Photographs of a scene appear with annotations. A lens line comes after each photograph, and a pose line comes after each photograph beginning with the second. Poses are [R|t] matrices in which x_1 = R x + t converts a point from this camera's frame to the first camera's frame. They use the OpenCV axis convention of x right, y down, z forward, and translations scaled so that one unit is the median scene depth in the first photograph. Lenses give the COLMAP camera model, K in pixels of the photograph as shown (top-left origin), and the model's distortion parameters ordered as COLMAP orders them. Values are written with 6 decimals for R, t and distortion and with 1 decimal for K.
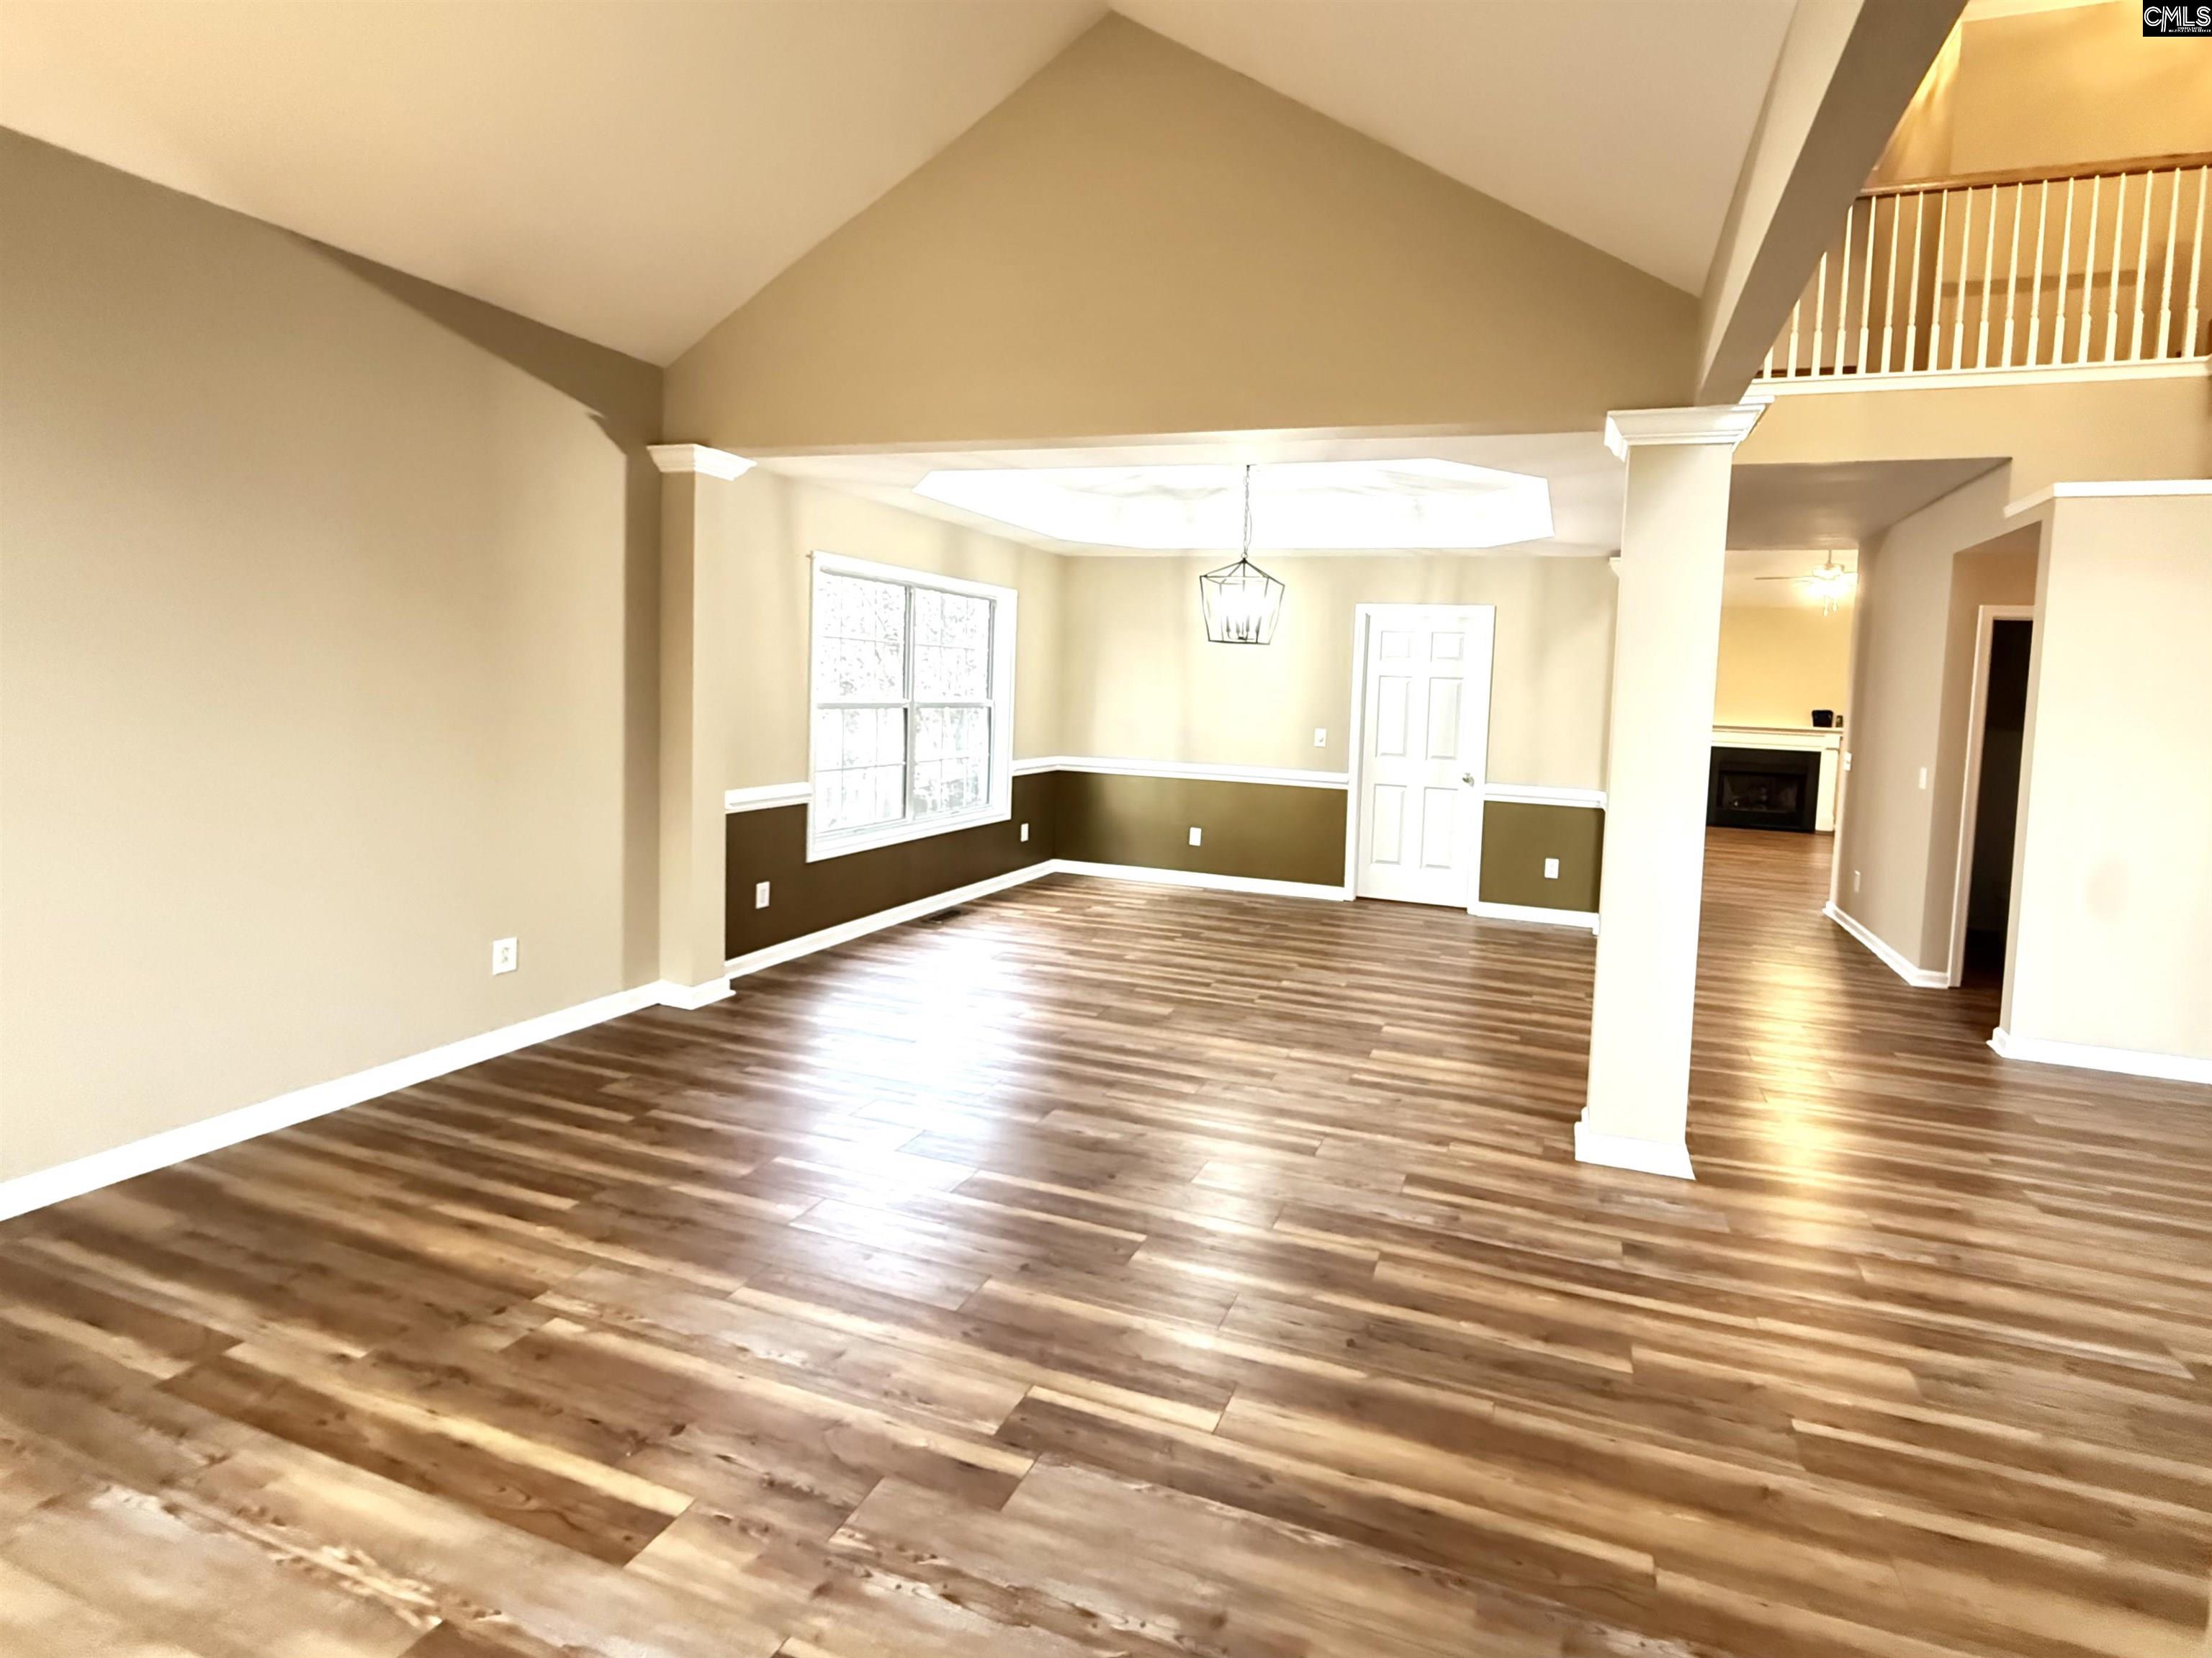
lens RADIAL K [[953.5, 0, 1281.8], [0, 953.5, 751.5], [0, 0, 1]] dist [0.002522, -0.000010]
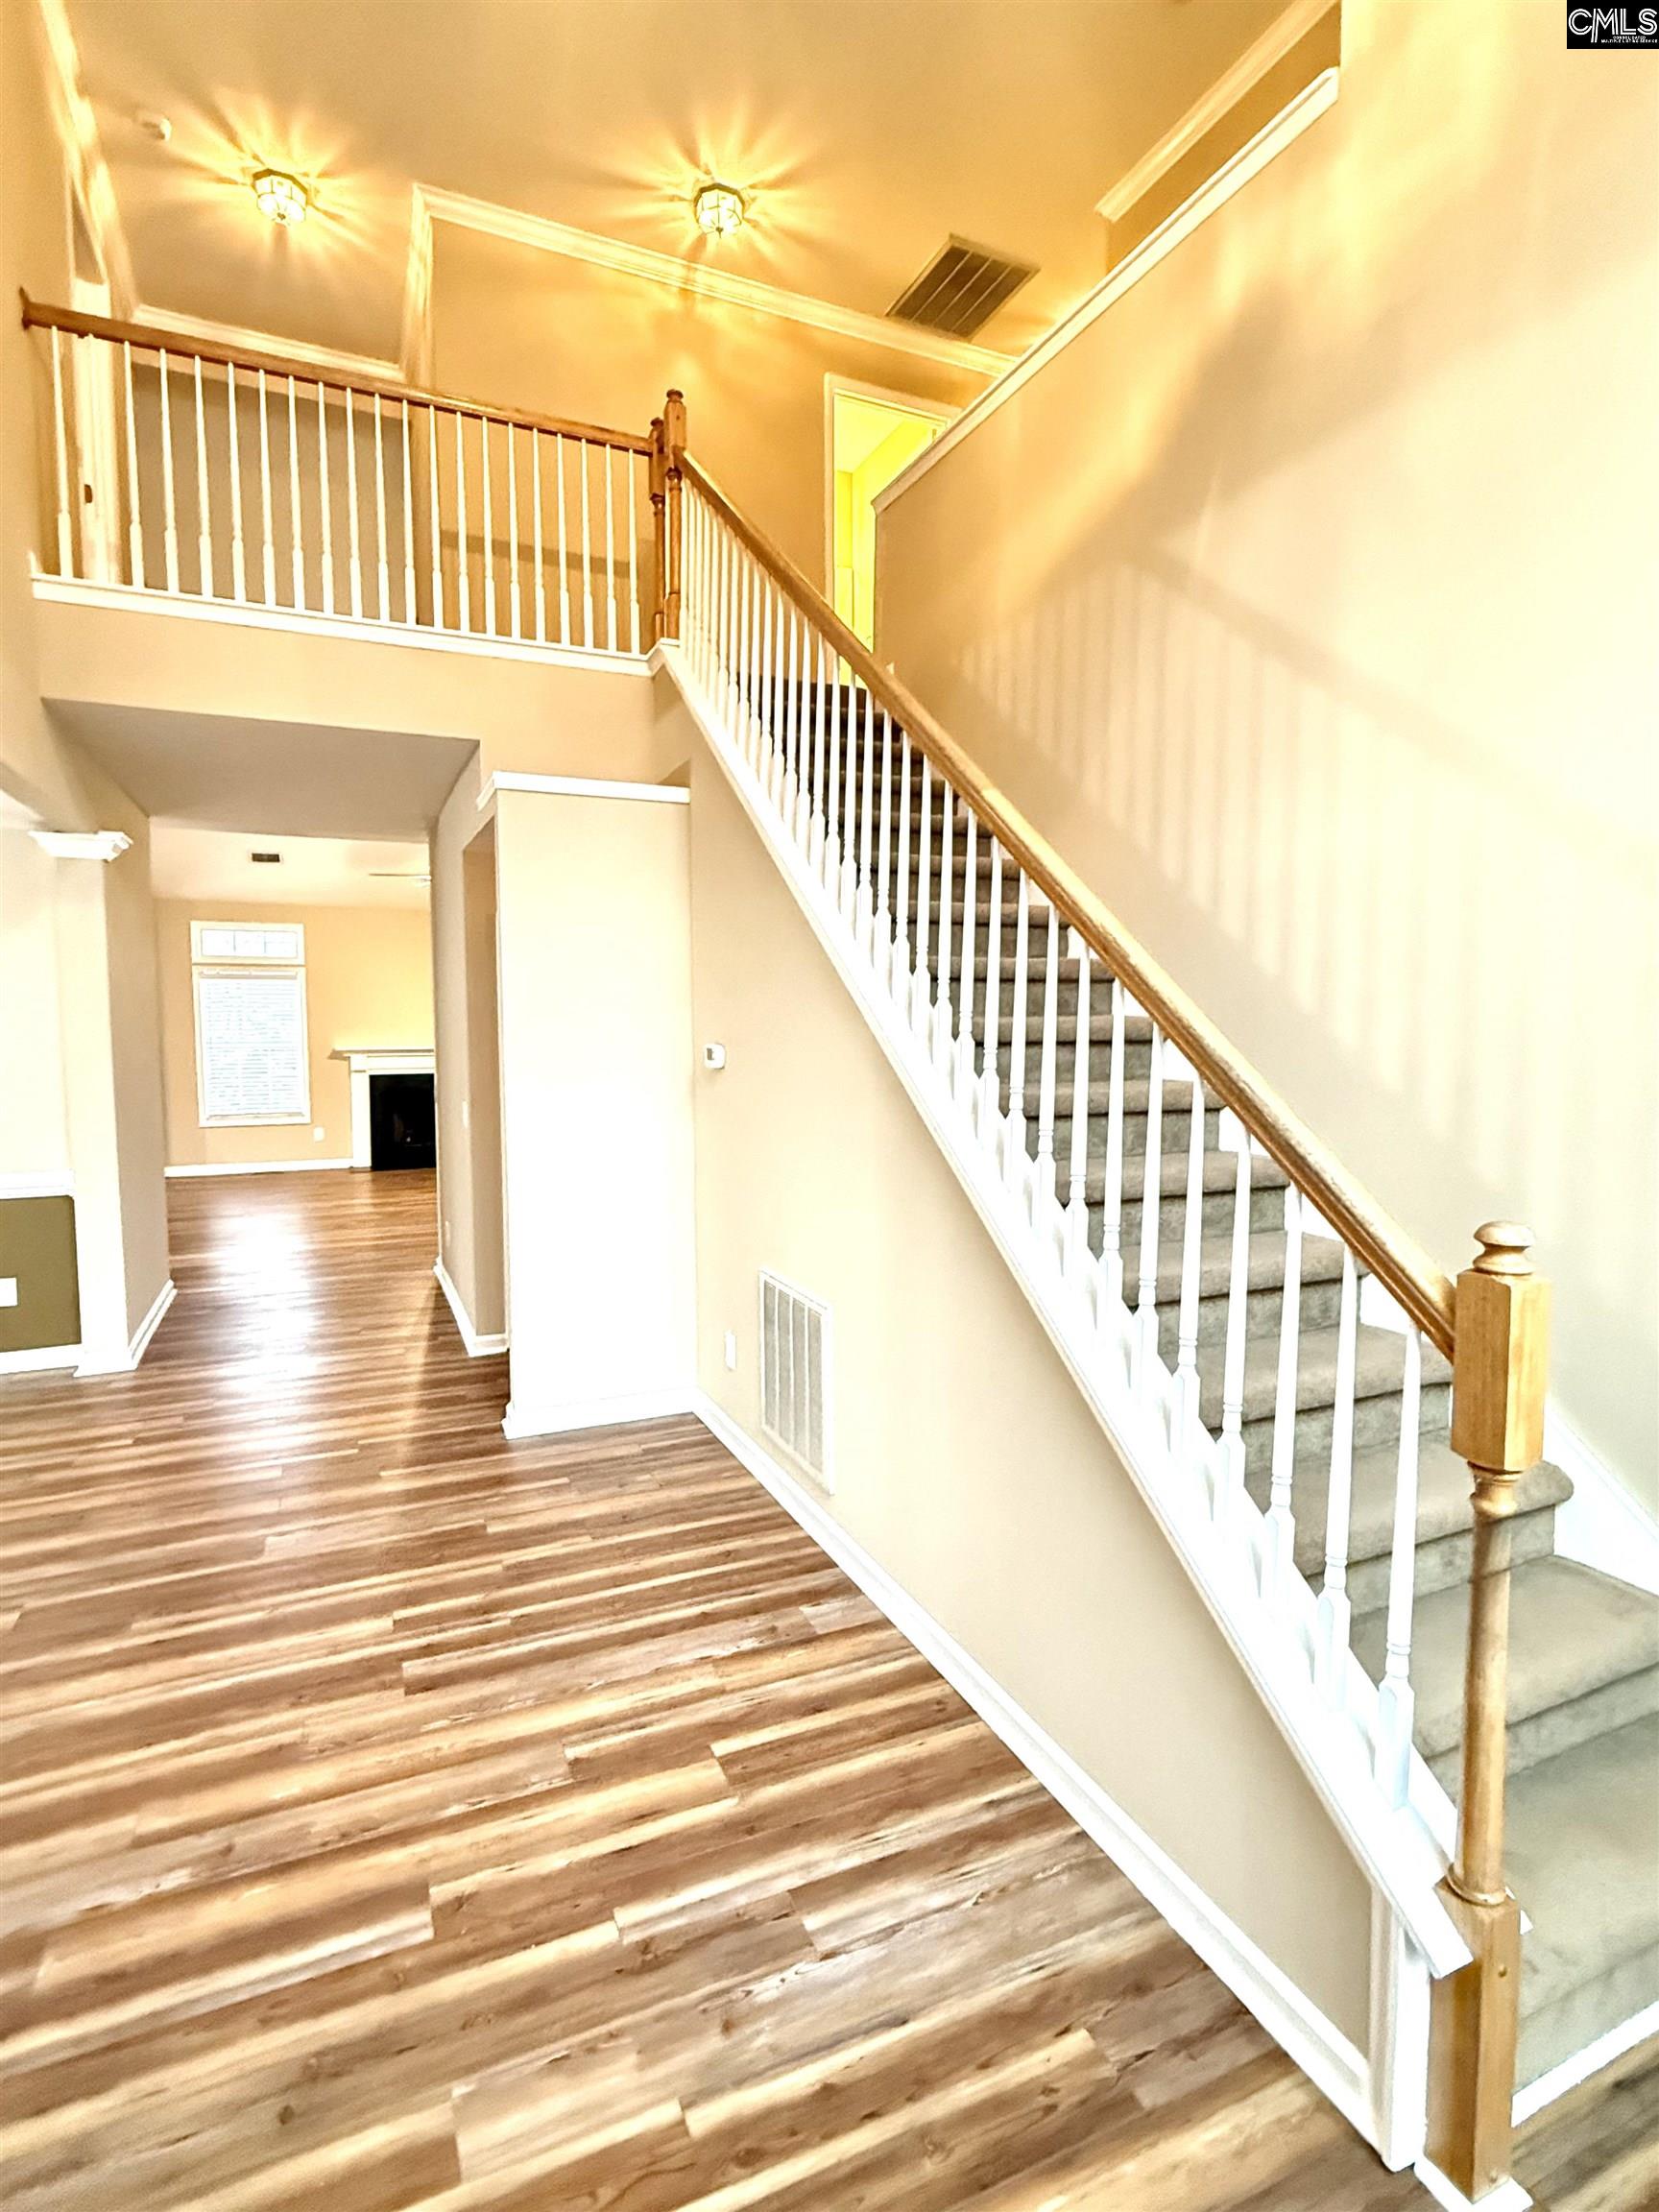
lens RADIAL K [[1079.9, 0, 816.6], [0, 1079.9, 1099.3], [0, 0, 1]] dist [-0.002063, -0.000114]
pose [[0.760220, -0.089951, 0.643408, 0.352501], [0.072281, 0.995931, 0.053831, -0.017991], [-0.645632, 0.005583, 0.763628, 0.070863]]
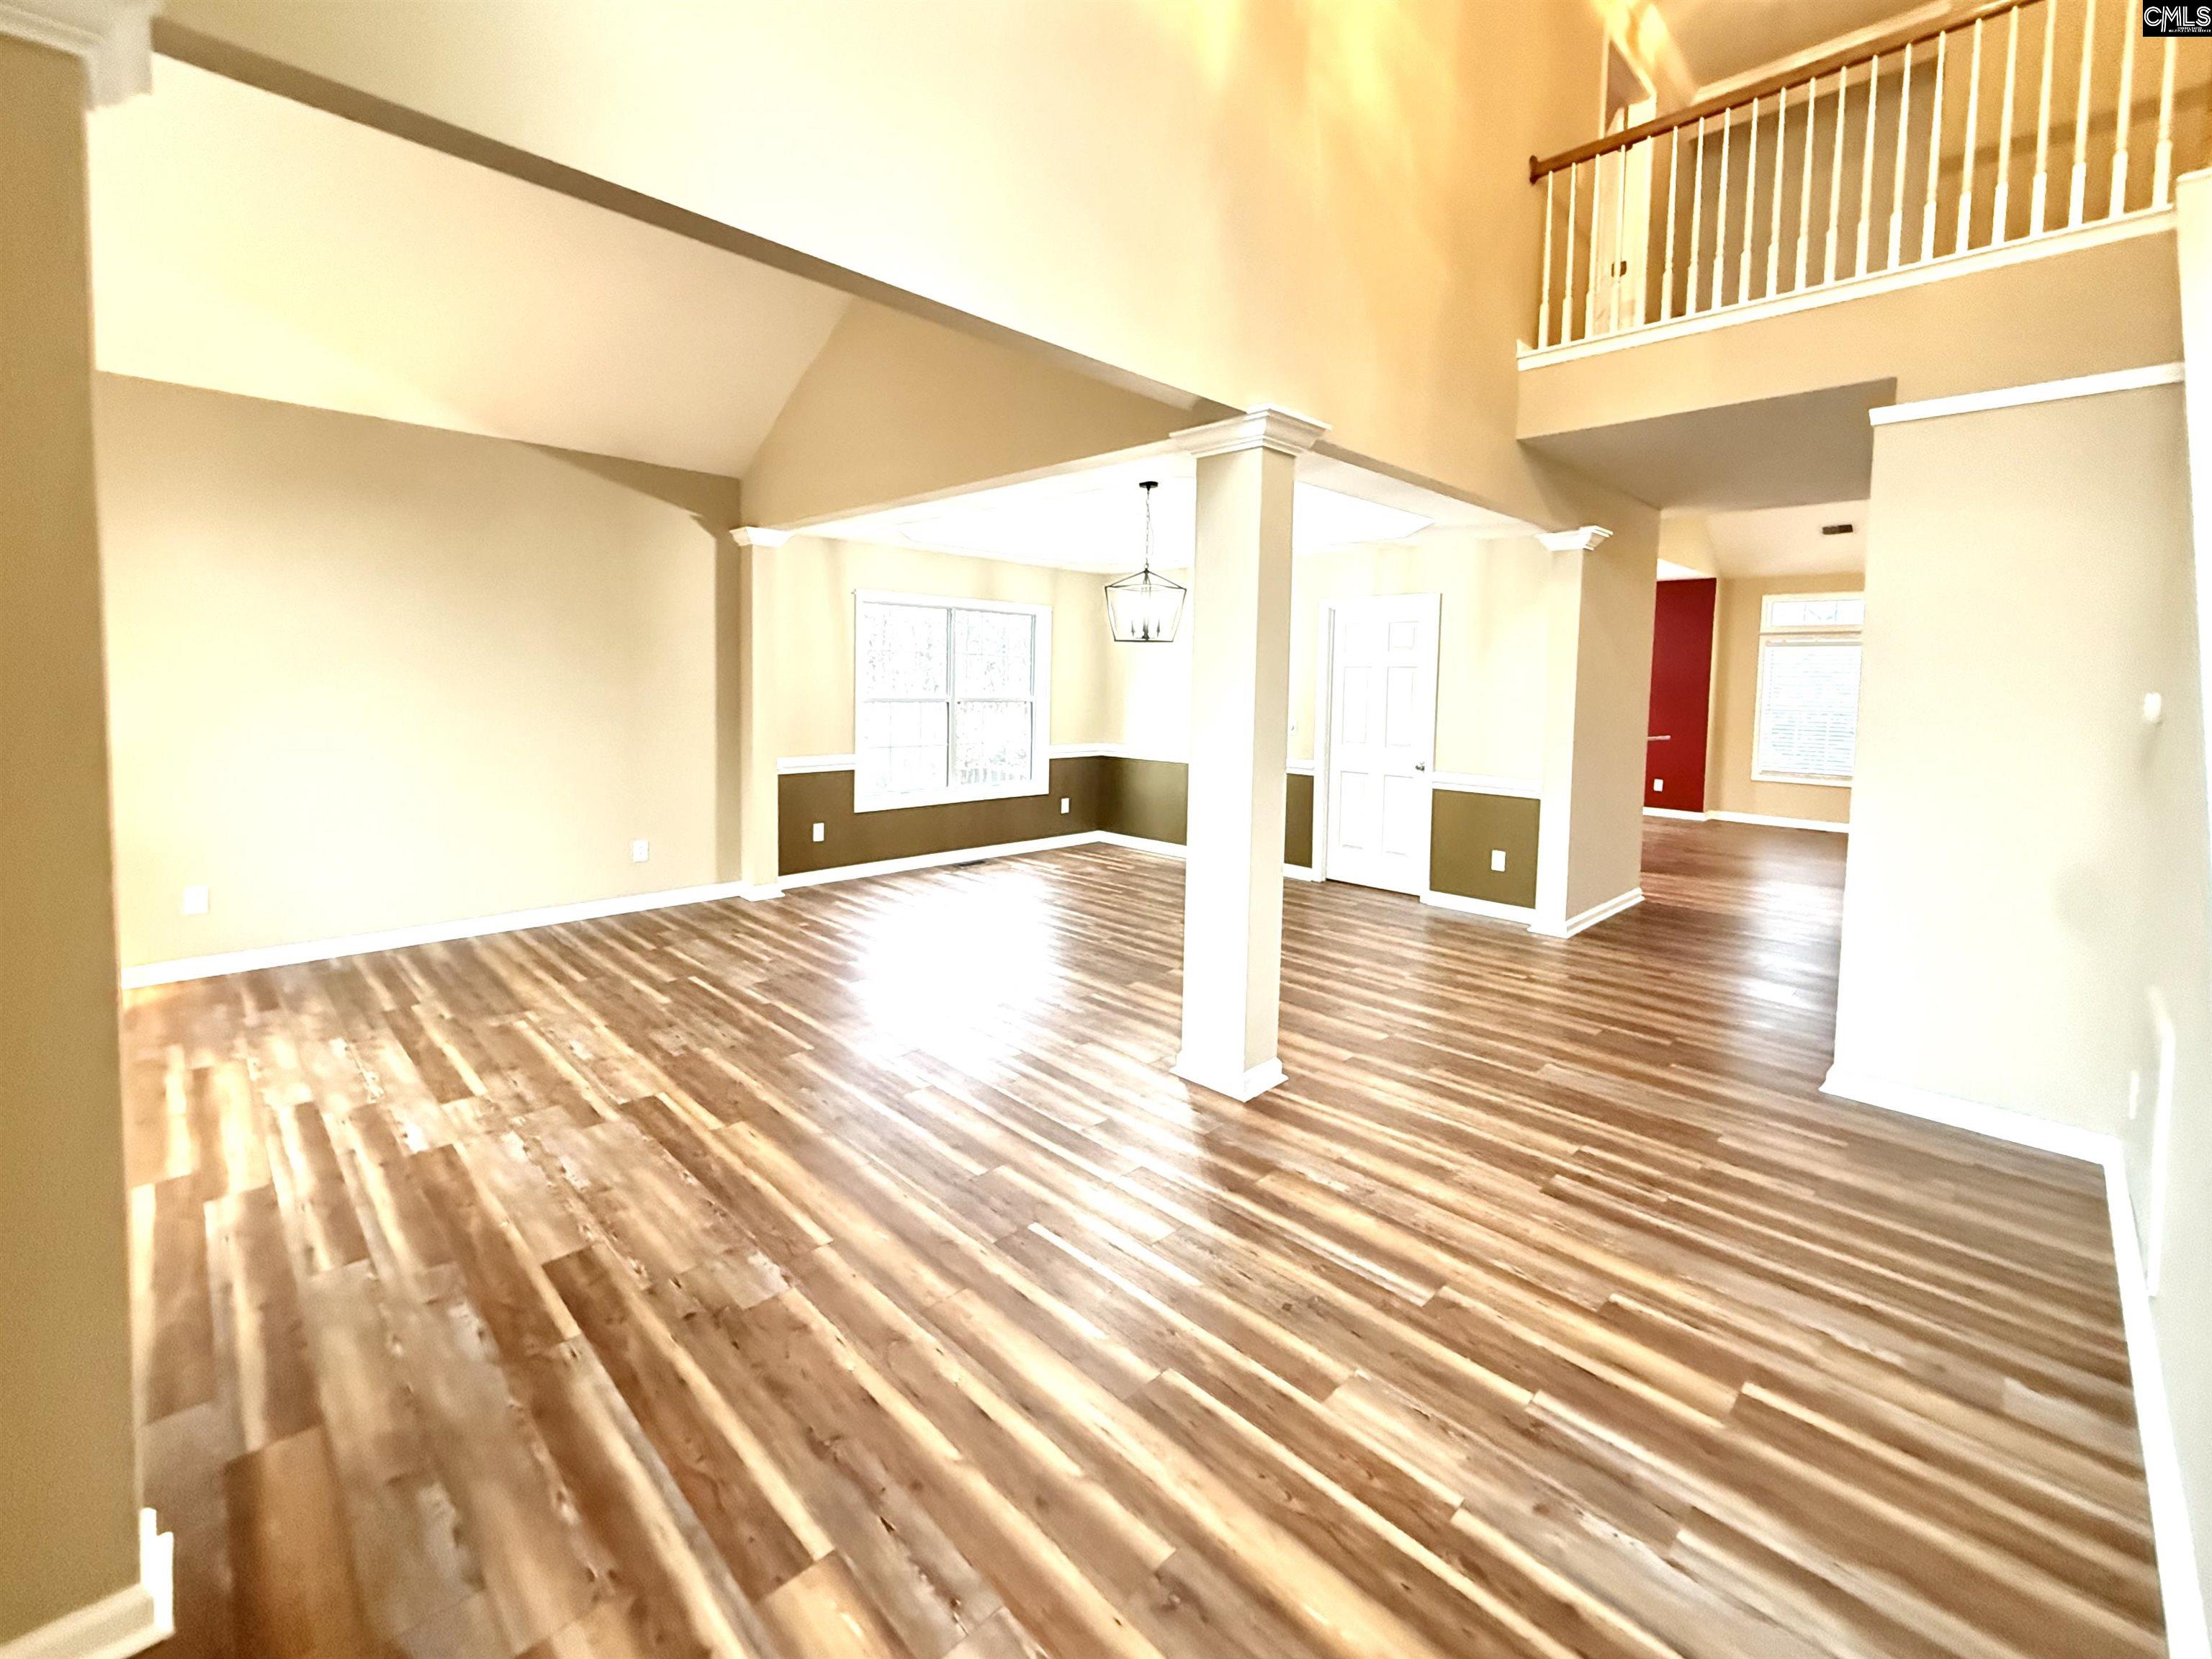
lens RADIAL K [[953.6, 0, 1109.9], [0, 953.6, 737.8], [0, 0, 1]] dist [0.002522, -0.000010]
pose [[0.876072, 0.004870, -0.482156, 0.587811], [-0.014493, 0.999763, -0.016235, 0.029306], [0.481962, 0.021211, 0.875935, -0.046262]]
